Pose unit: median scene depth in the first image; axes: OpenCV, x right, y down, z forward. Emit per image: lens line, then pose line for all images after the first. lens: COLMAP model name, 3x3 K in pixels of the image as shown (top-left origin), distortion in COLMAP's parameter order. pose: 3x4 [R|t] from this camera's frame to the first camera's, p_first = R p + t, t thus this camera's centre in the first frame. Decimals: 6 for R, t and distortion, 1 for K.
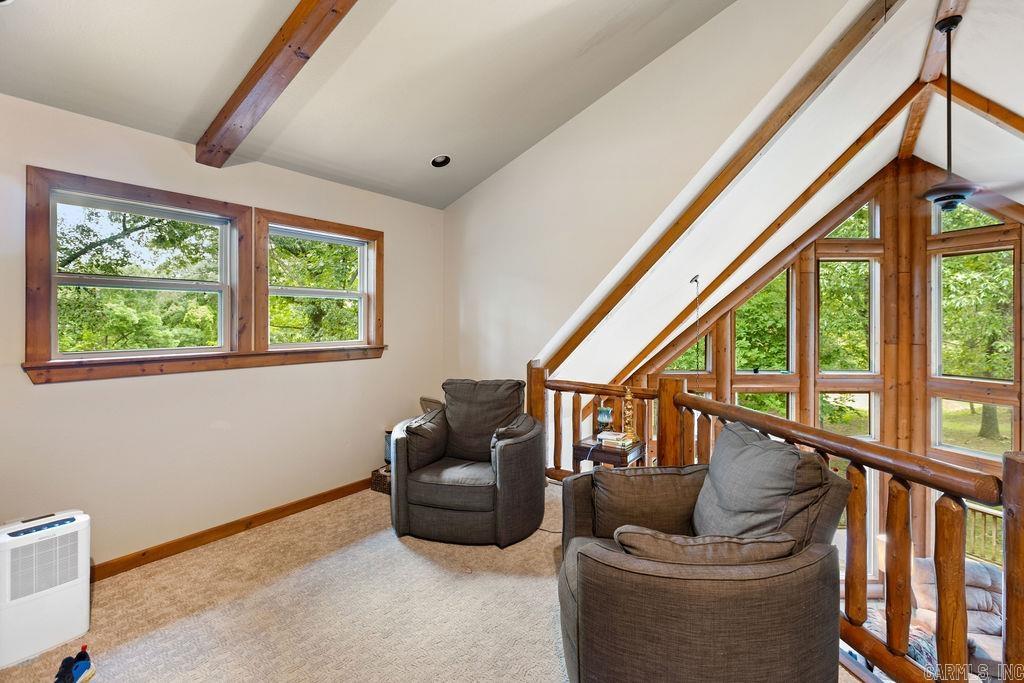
lens RADIAL K [[470.3, 0, 517.0], [0, 470.3, 323.8], [0, 0, 1]] dist [-0.008749, -0.000104]
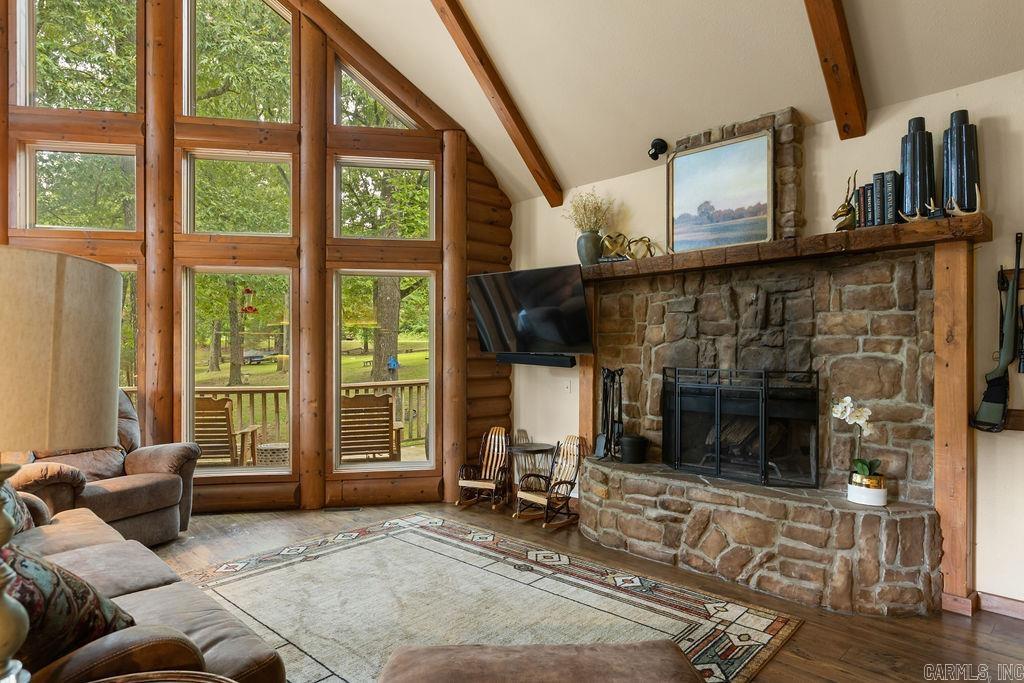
lens RADIAL K [[586.9, 0, 516.9], [0, 586.9, 349.3], [0, 0, 1]] dist [-0.005548, -0.000752]
pose [[0.176377, 0.001371, 0.984322, 0.280157], [0.004825, 0.999986, -0.002258, 0.398977], [-0.984311, 0.005147, 0.176368, 0.261659]]
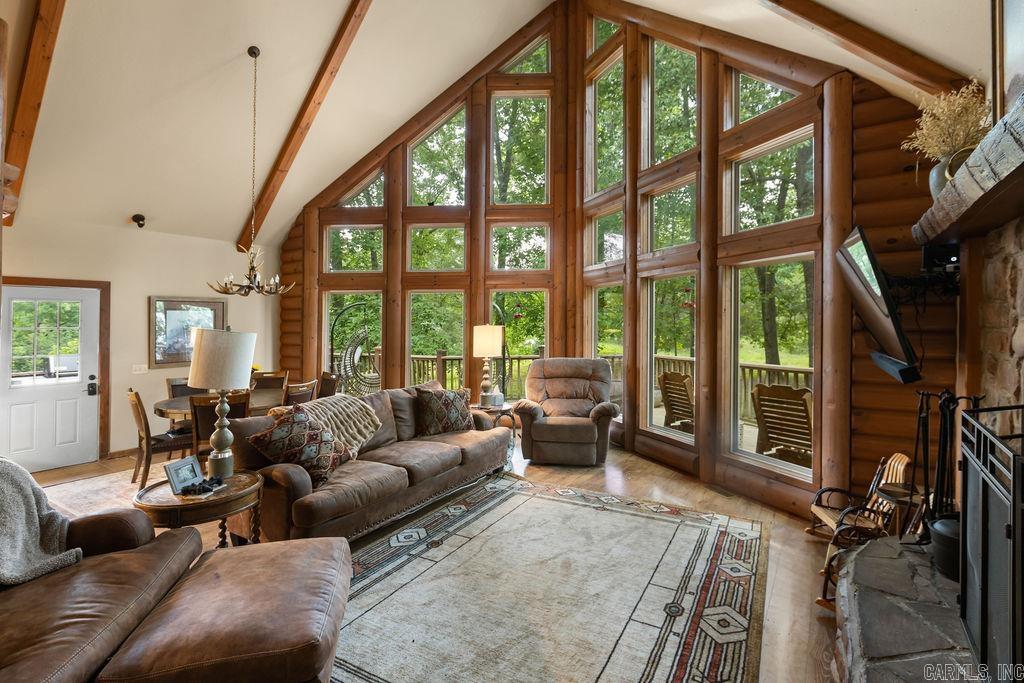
lens RADIAL K [[470.3, 0, 512.3], [0, 470.3, 319.4], [0, 0, 1]] dist [-0.008749, -0.000104]
pose [[0.999332, -0.011457, 0.034696, 0.668858], [0.011974, 0.999820, -0.014724, 0.373659], [-0.034521, 0.015130, 0.999289, -0.012886]]
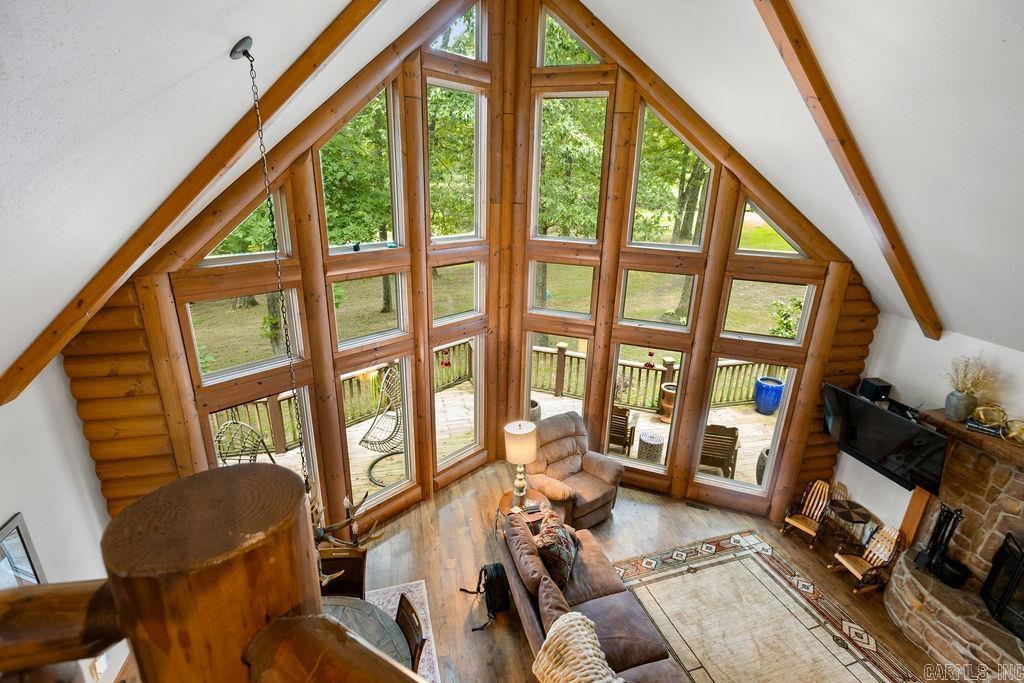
lens RADIAL K [[470.3, 0, 513.8], [0, 470.3, 336.9], [0, 0, 1]] dist [-0.008749, -0.000104]
pose [[0.648151, -0.224133, 0.727781, 0.137811], [-0.025661, 0.948734, 0.315033, 0.003838], [-0.761079, -0.222865, 0.609171, 0.395344]]
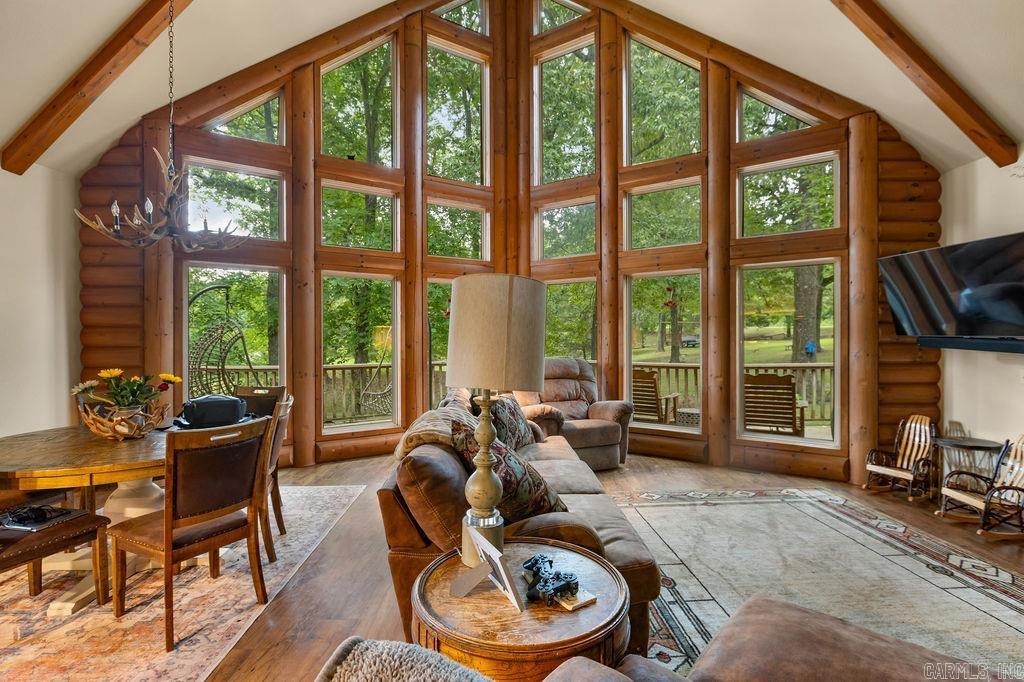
lens RADIAL K [[477.2, 0, 515.2], [0, 477.2, 338.1], [0, 0, 1]] dist [-0.003739, -0.002052]
pose [[0.815475, -0.004666, 0.578774, 0.288779], [0.005979, 0.999982, -0.000362, 0.400918], [-0.578762, 0.003756, 0.815488, 0.232405]]
